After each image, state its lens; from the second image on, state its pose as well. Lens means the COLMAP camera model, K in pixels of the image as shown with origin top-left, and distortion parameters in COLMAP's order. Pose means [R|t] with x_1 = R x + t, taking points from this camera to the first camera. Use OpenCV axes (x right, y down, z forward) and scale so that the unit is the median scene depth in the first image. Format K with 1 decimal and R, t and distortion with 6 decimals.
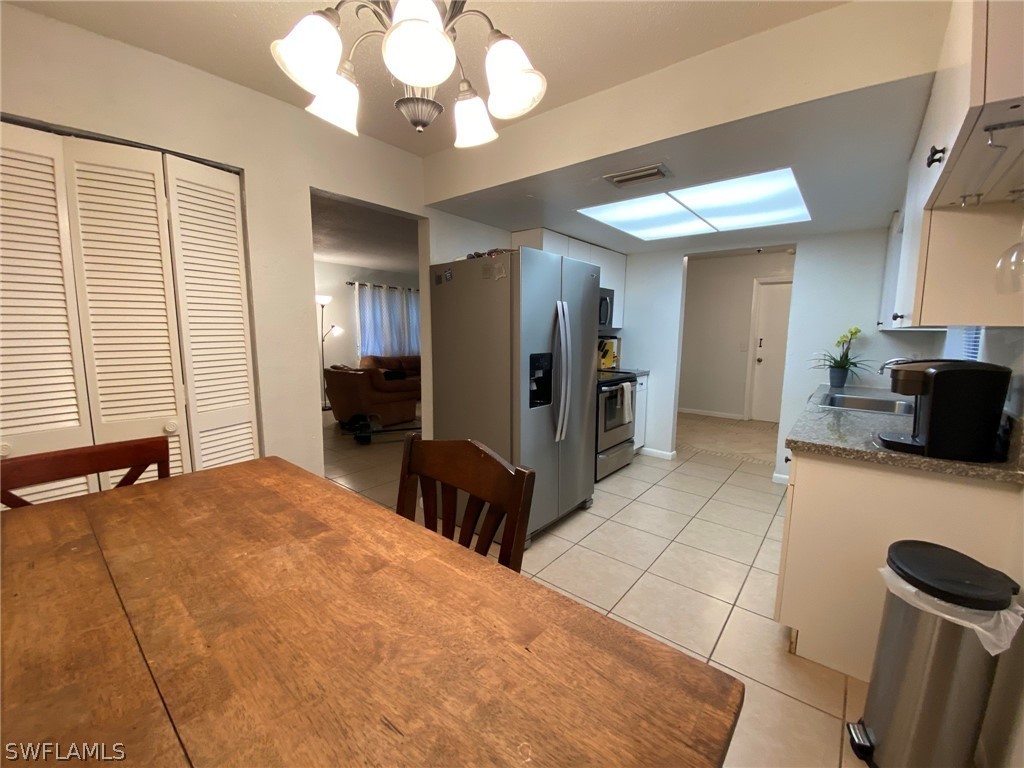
lens RADIAL K [[416.5, 0, 506.1], [0, 416.5, 385.1], [0, 0, 1]] dist [-0.000343, -0.010024]
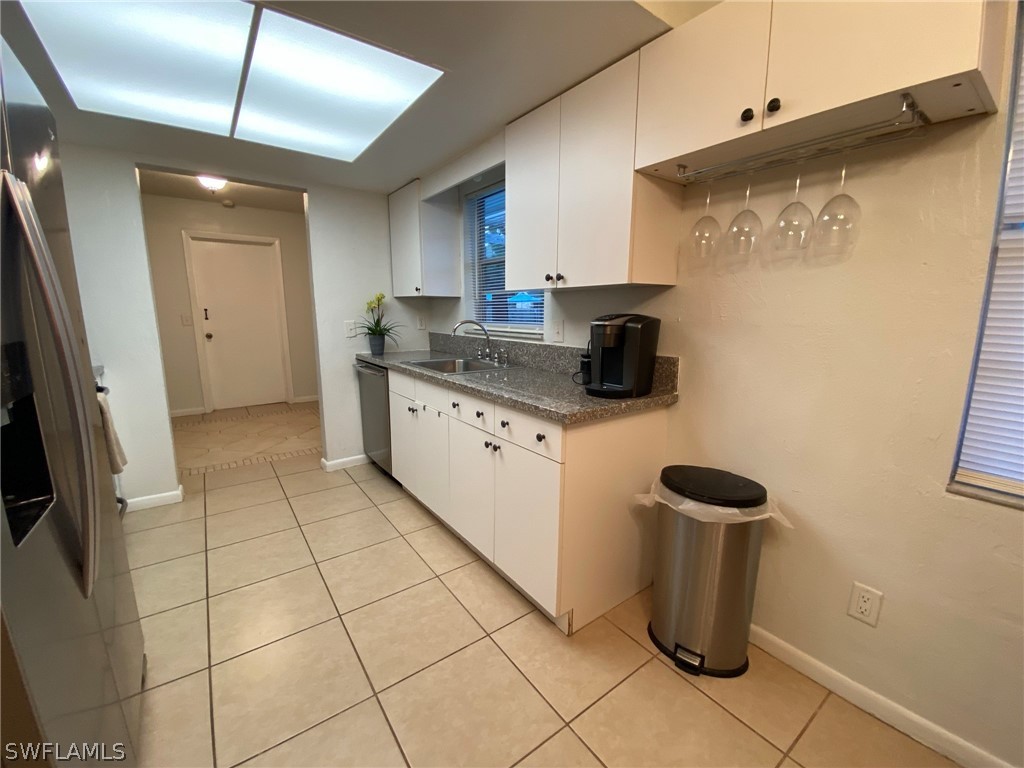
lens RADIAL K [[416.5, 0, 514.9], [0, 416.5, 385.7], [0, 0, 1]] dist [-0.000343, -0.010024]
pose [[0.229860, -0.174691, 0.957417, -0.058223], [0.117246, 0.981564, 0.150948, -0.025729], [-0.966135, 0.077557, 0.246104, 0.341775]]
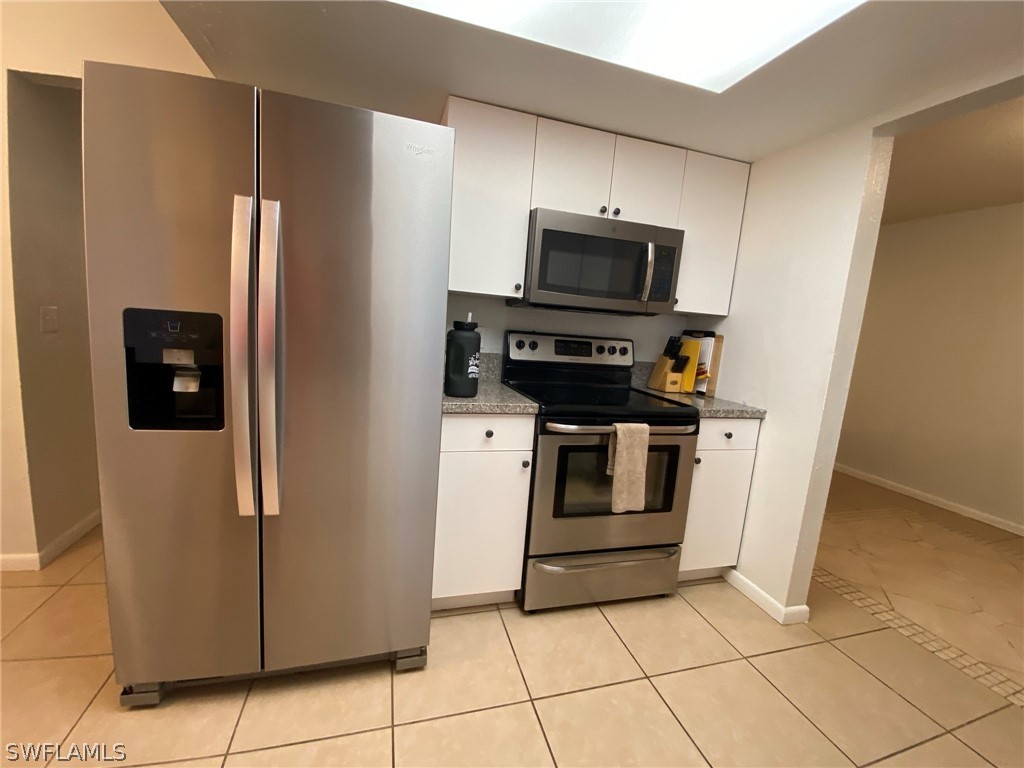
lens RADIAL K [[416.5, 0, 509.5], [0, 416.5, 383.7], [0, 0, 1]] dist [-0.000343, -0.010024]
pose [[0.825320, 0.132417, -0.548920, 0.357367], [-0.141909, 0.989555, 0.025347, -0.035024], [0.546543, 0.056978, 0.835491, 0.467879]]
